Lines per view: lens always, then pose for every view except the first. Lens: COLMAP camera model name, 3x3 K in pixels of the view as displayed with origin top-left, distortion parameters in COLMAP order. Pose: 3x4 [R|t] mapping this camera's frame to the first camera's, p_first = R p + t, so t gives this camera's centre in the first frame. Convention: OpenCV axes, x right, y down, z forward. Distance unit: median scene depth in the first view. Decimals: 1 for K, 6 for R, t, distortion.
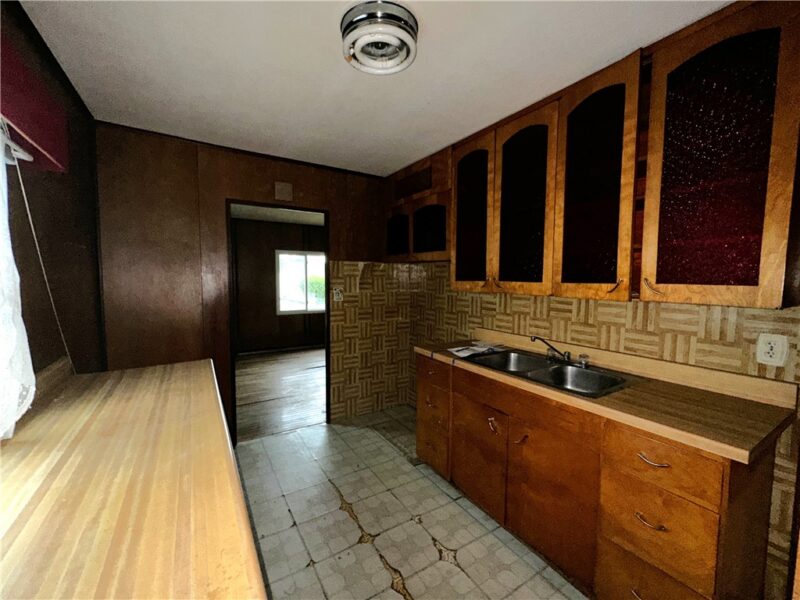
lens RADIAL K [[331.5, 0, 400.0], [0, 331.5, 300.0], [0, 0, 1]] dist [0.000581, 0.000046]
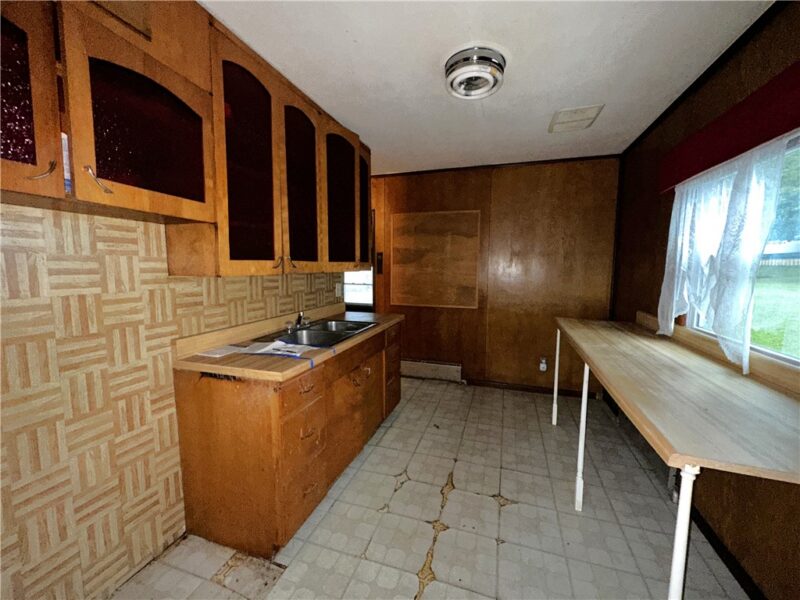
lens RADIAL K [[331.5, 0, 400.0], [0, 331.5, 300.0], [0, 0, 1]] dist [0.000581, 0.000046]
pose [[-0.646841, -0.088289, 0.757497, -0.557244], [0.045865, 0.986974, 0.154200, -0.071769], [-0.761244, 0.134486, -0.634367, 1.280493]]
